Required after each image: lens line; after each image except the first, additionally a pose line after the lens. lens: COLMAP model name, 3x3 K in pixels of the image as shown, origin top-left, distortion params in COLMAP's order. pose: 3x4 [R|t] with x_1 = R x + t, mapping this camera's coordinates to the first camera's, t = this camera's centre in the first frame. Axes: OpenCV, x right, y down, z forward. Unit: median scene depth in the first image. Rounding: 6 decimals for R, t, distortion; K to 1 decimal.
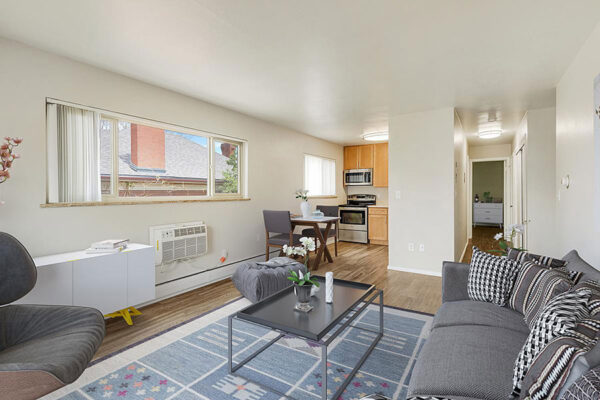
lens RADIAL K [[293.5, 0, 305.5], [0, 293.5, 200.9], [0, 0, 1]] dist [0.001470, -0.000244]
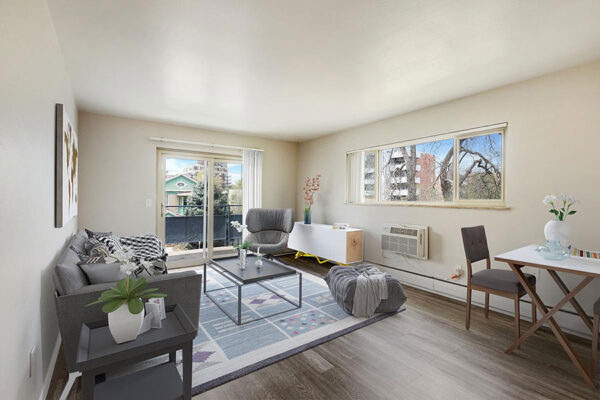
lens RADIAL K [[265.3, 0, 305.8], [0, 265.3, 195.9], [0, 0, 1]] dist [0.002065, 0.000013]
pose [[-0.361847, 0.002631, -0.932234, 0.758930], [-0.025087, 0.999606, 0.012558, -0.042666], [0.931900, 0.027931, -0.361638, 1.083083]]
